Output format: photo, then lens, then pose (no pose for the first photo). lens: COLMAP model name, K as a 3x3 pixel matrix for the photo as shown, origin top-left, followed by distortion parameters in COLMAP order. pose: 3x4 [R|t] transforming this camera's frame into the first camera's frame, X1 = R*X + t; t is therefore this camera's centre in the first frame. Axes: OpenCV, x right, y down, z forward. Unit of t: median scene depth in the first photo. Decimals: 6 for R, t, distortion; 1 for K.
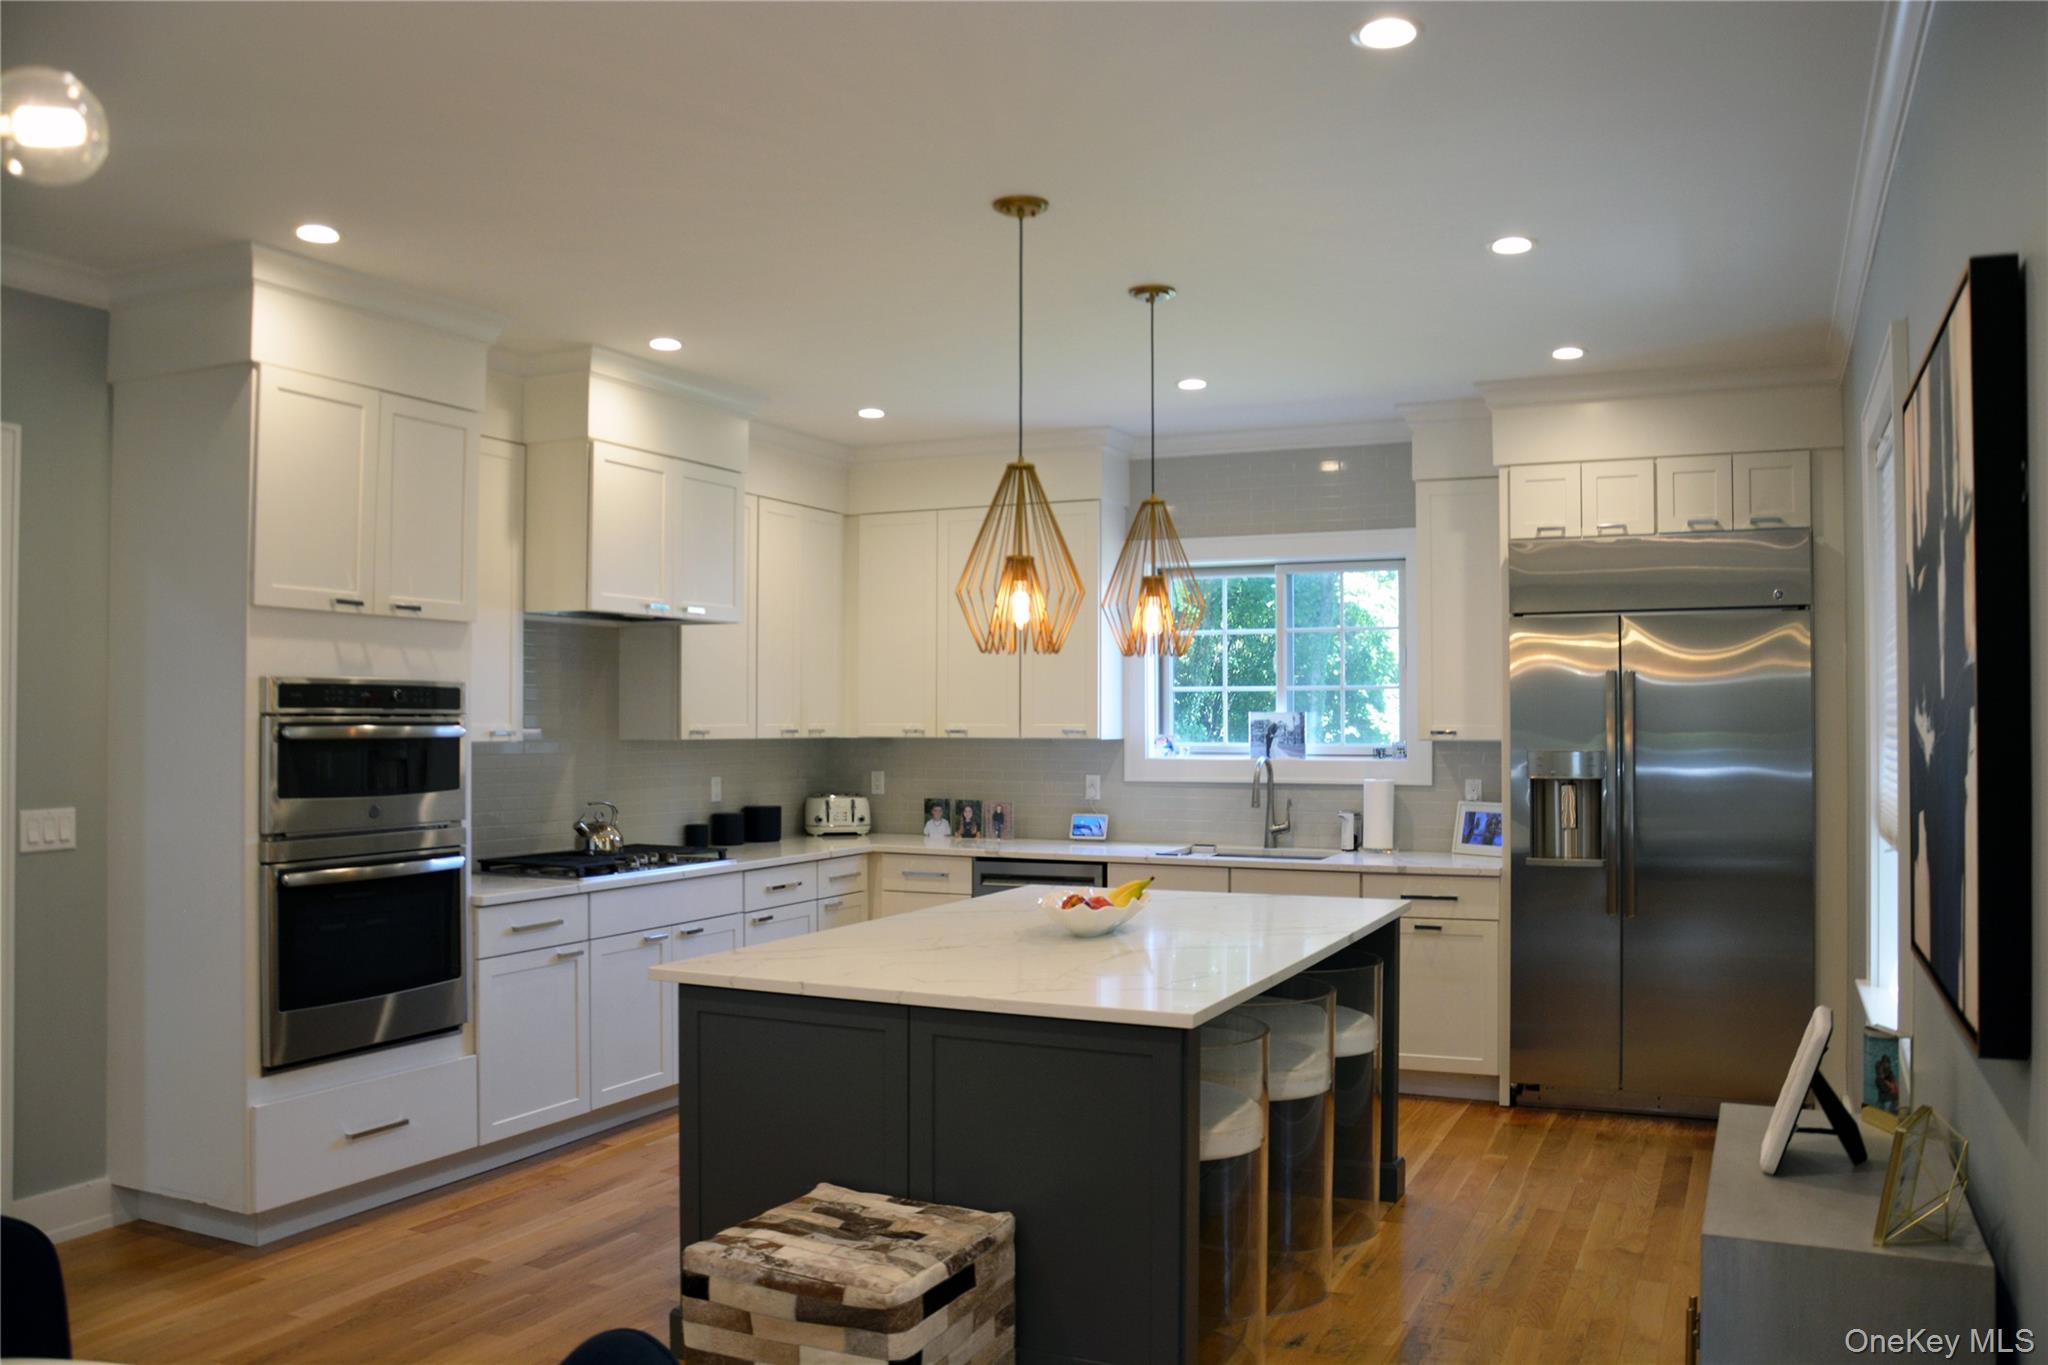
lens RADIAL K [[1608.2, 0, 1027.6], [0, 1608.2, 686.3], [0, 0, 1]] dist [-0.150683, 0.118986]
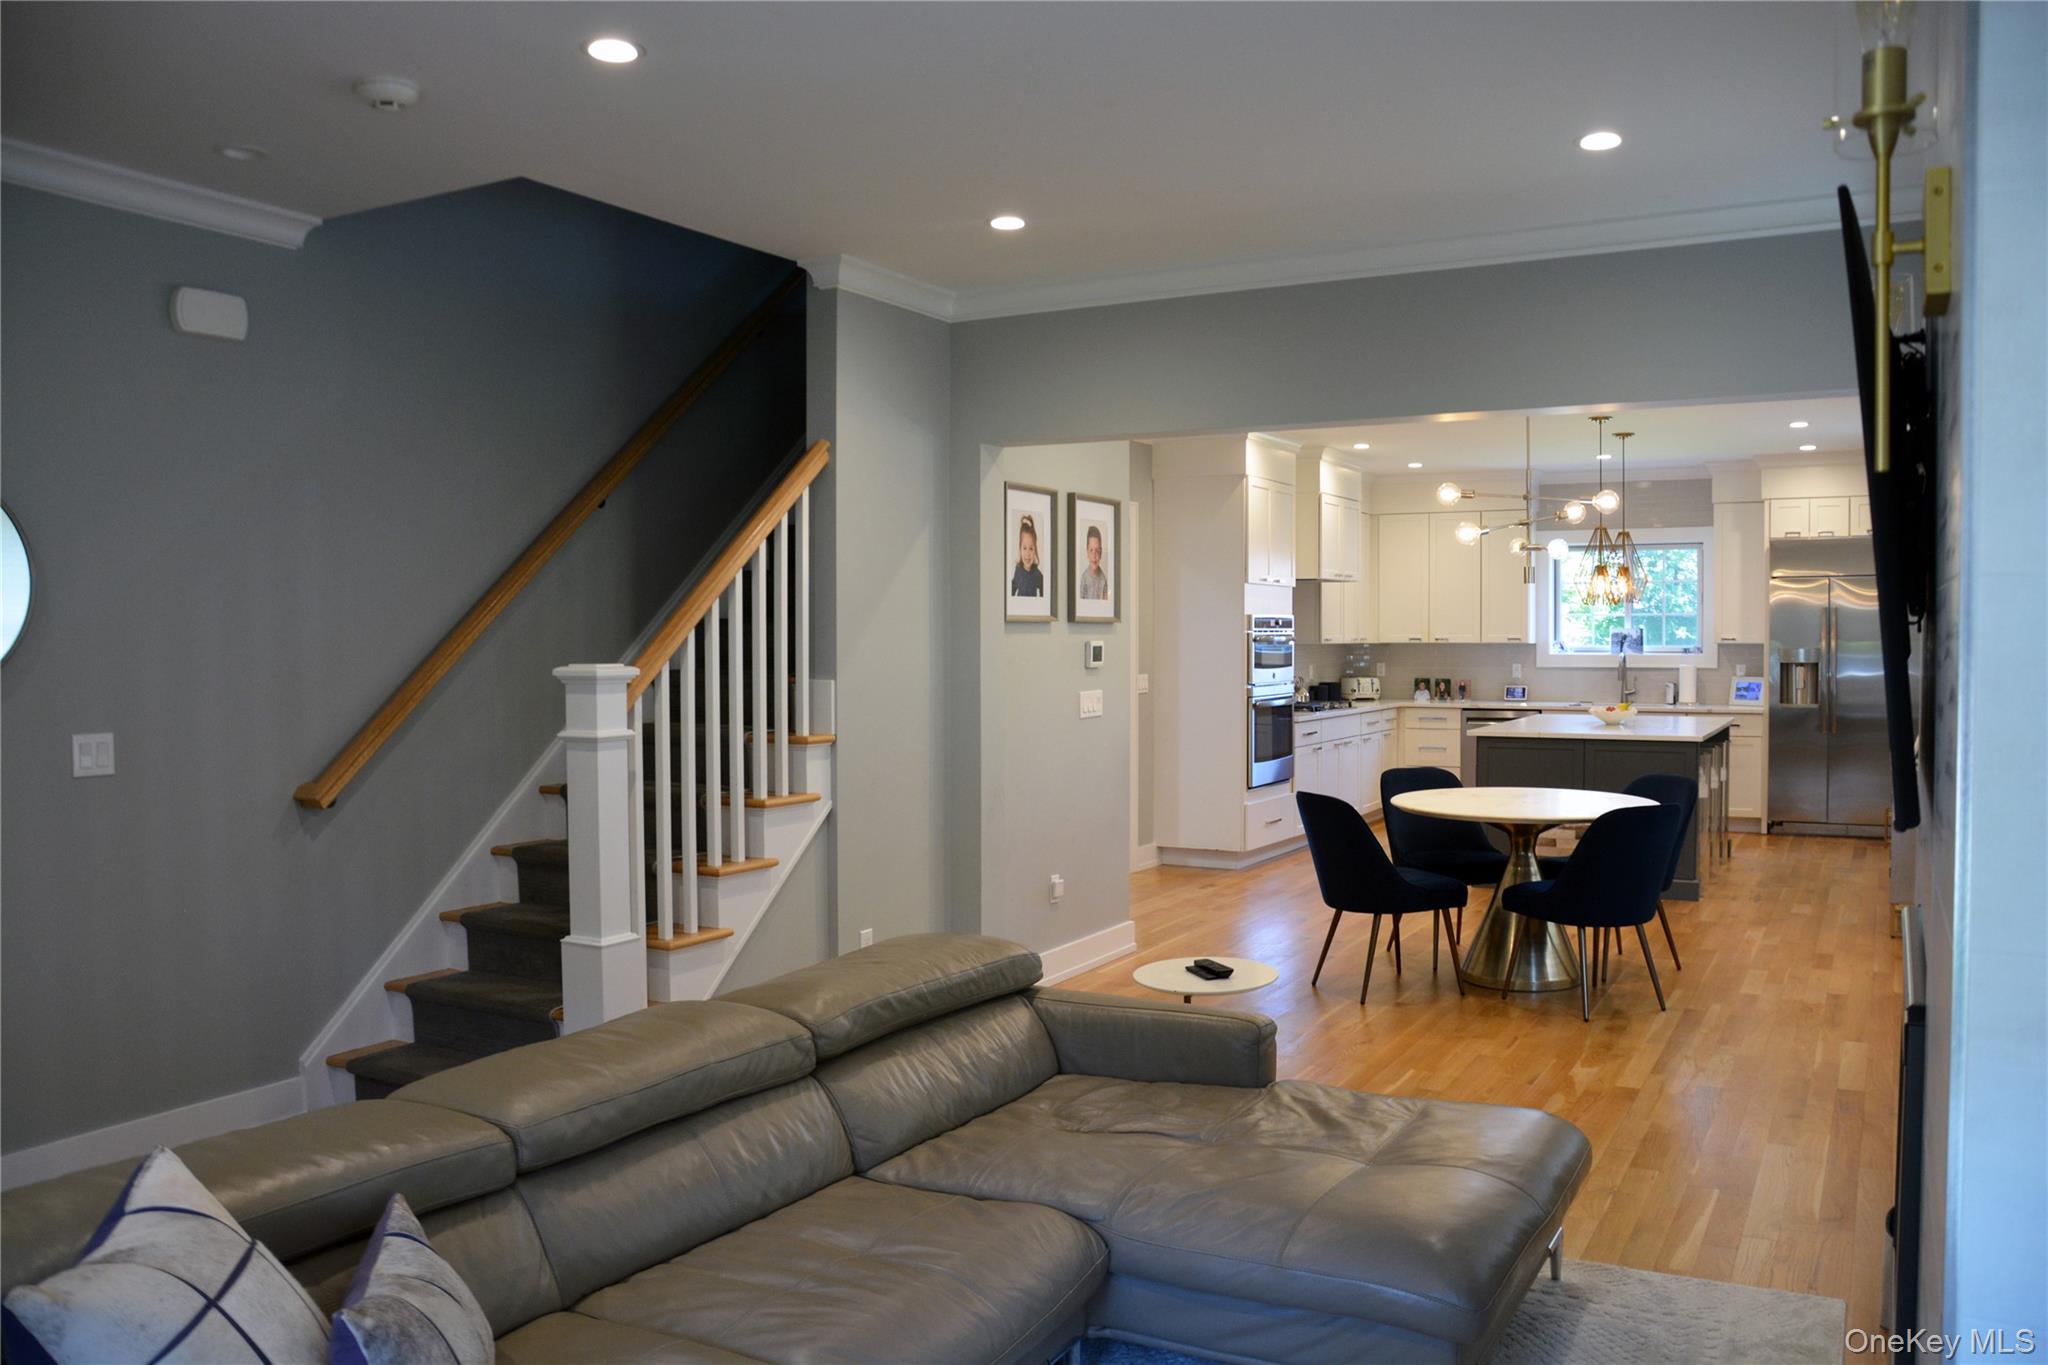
lens RADIAL K [[1608.2, 0, 1039.6], [0, 1608.2, 692.5], [0, 0, 1]] dist [-0.150683, 0.118986]
pose [[0.998046, -0.002650, -0.062421, -0.414163], [0.006213, 0.998357, 0.056961, -0.017594], [0.062167, -0.057237, 0.996423, -0.852732]]
